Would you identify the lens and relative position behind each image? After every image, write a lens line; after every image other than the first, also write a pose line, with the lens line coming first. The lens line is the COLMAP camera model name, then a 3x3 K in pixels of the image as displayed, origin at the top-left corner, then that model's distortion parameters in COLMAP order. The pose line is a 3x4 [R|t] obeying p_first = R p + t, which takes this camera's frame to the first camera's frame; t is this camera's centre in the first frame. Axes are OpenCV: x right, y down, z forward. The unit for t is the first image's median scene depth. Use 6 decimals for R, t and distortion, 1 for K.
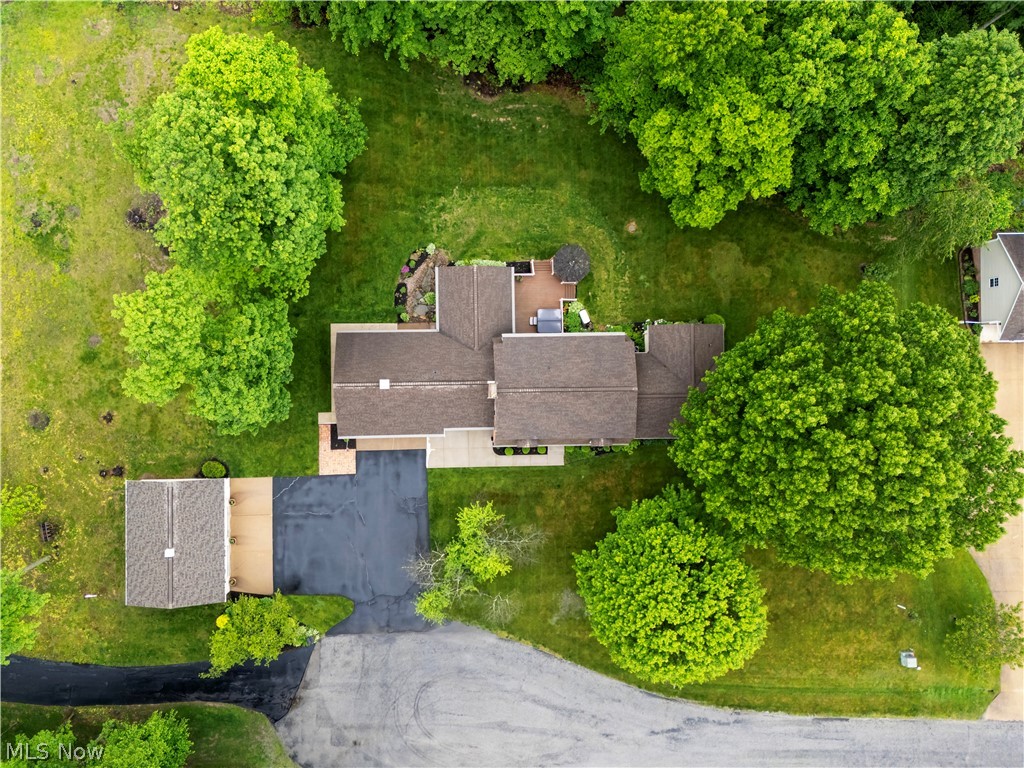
lens RADIAL K [[752.9, 0, 516.1], [0, 752.9, 383.1], [0, 0, 1]] dist [0.061473, -0.062047]
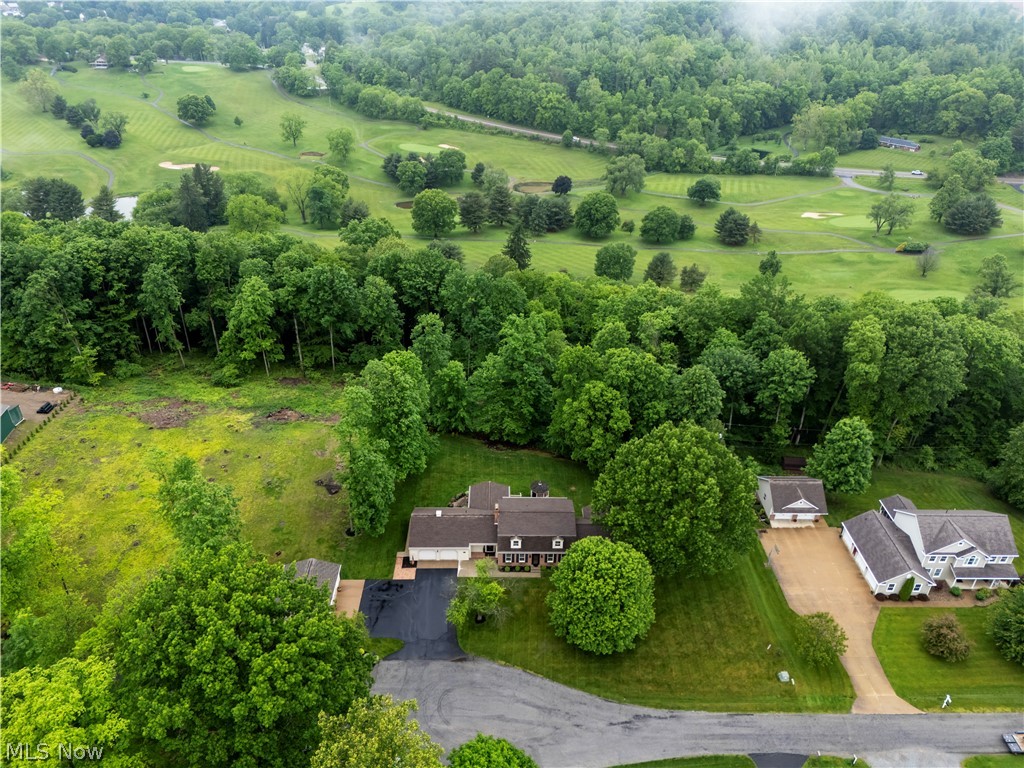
lens RADIAL K [[752.9, 0, 516.1], [0, 752.9, 383.1], [0, 0, 1]] dist [0.061473, -0.062047]
pose [[0.999841, -0.015436, -0.008957, 0.031287], [0.000495, 0.525703, -0.850668, 1.296583], [0.017839, 0.850528, 0.525627, -0.233790]]
